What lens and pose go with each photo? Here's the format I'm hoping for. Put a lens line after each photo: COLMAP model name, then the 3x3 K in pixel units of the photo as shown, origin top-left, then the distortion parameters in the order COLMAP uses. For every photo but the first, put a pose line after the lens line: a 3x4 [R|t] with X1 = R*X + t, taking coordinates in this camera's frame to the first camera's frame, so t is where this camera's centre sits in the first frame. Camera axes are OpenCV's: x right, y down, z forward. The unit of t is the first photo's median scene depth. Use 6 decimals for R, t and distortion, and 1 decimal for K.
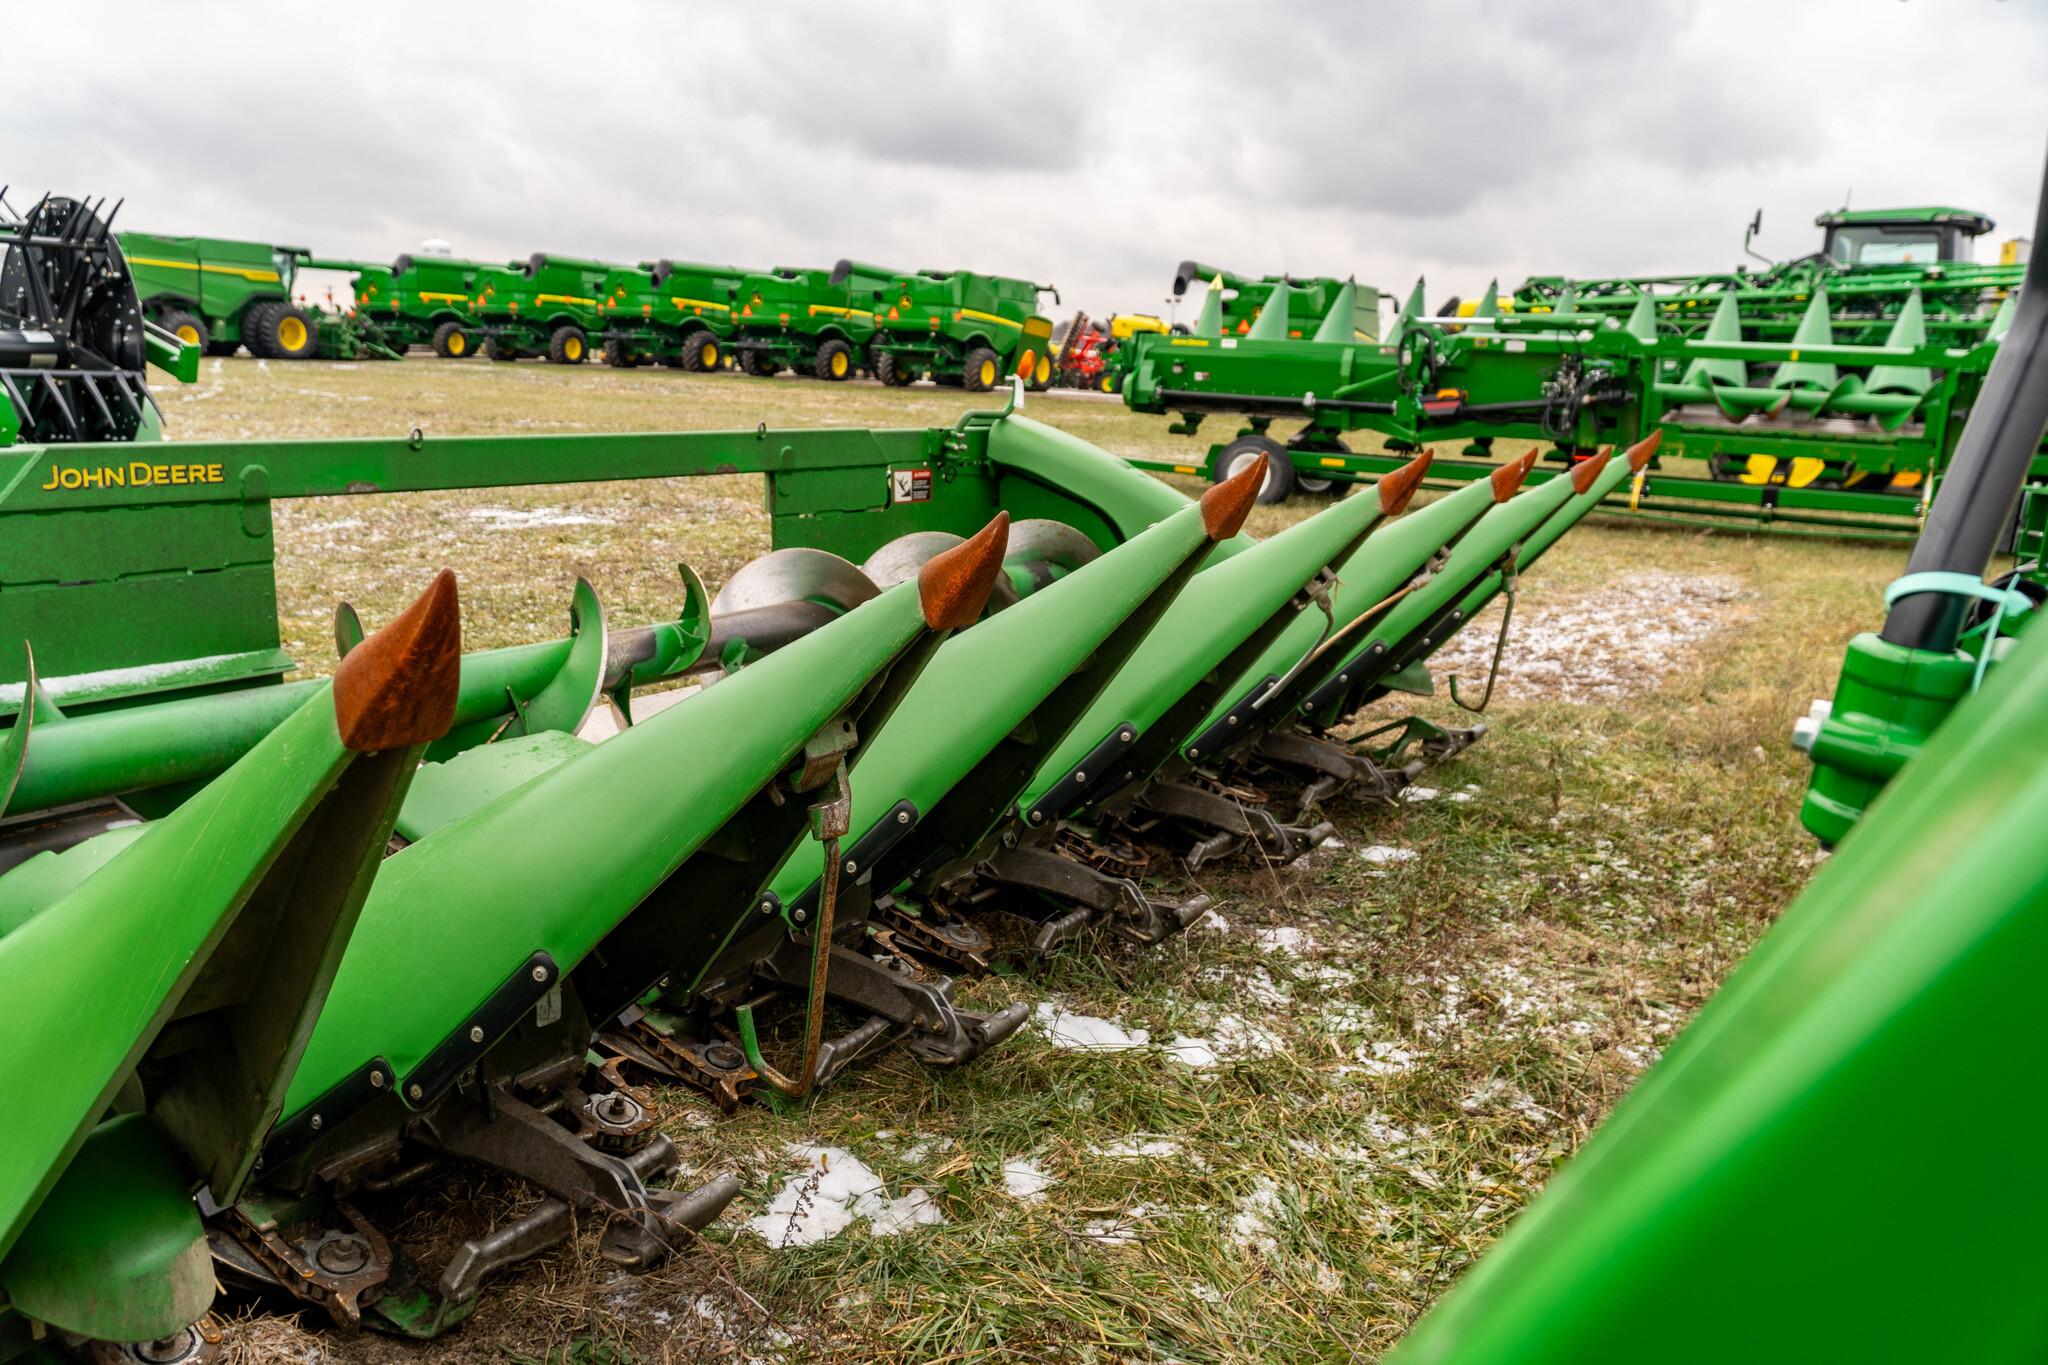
lens RADIAL K [[1636.3, 0, 1026.5], [0, 1636.3, 675.0], [0, 0, 1]] dist [0.010008, -0.007089]
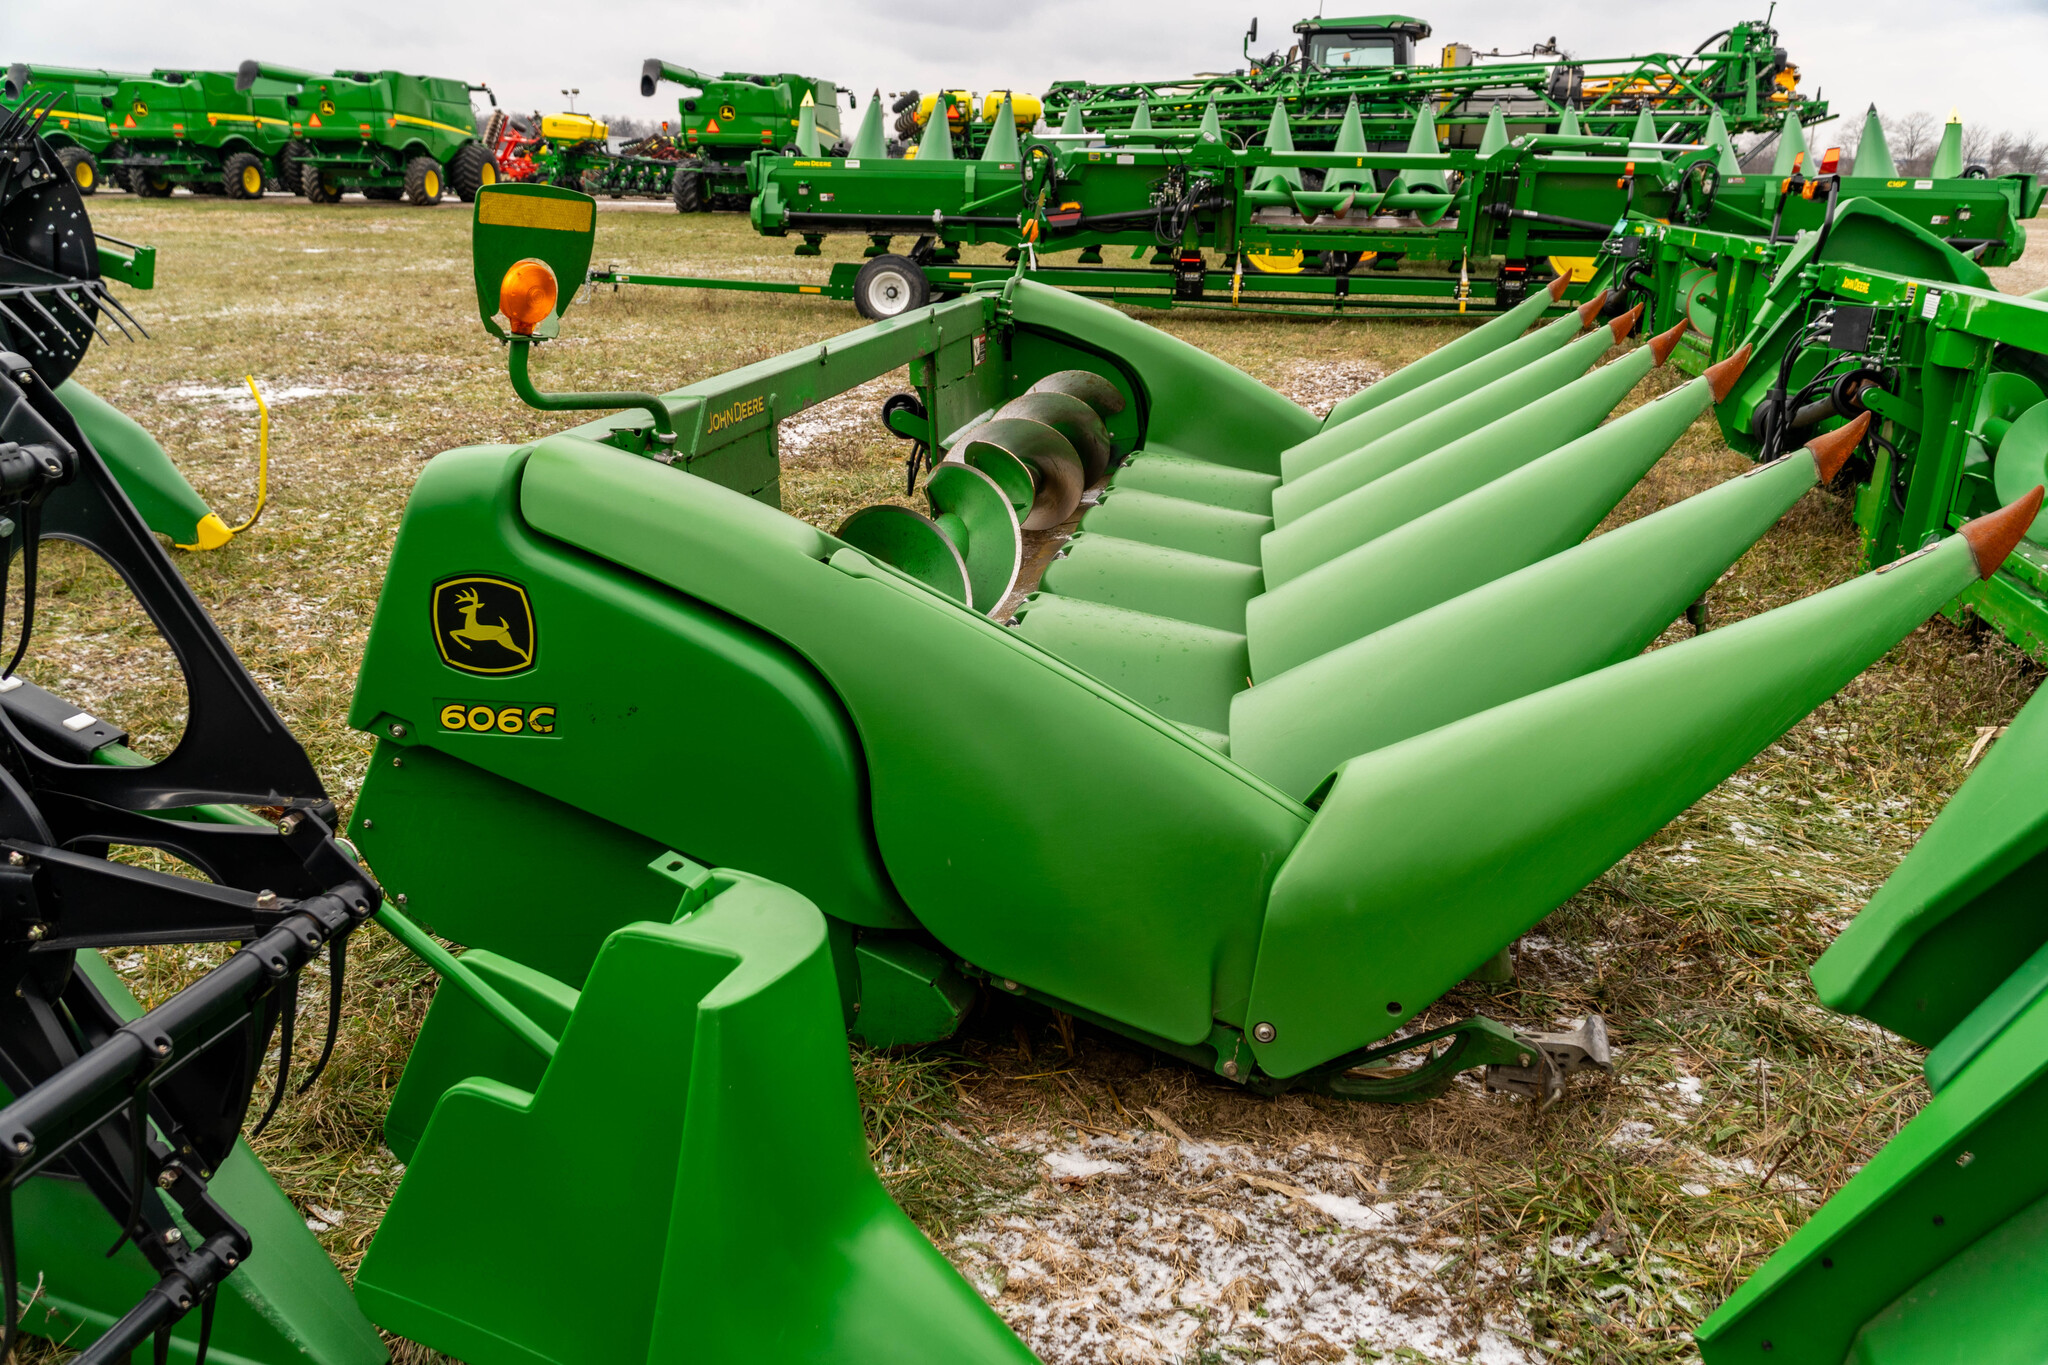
lens RADIAL K [[1636.3, 0, 1025.8], [0, 1636.3, 690.6], [0, 0, 1]] dist [0.010008, -0.007089]
pose [[0.929471, -0.145456, 0.339008, -0.143893], [0.099497, 0.983772, 0.149305, -0.015132], [-0.355224, -0.105045, 0.928860, -0.030614]]
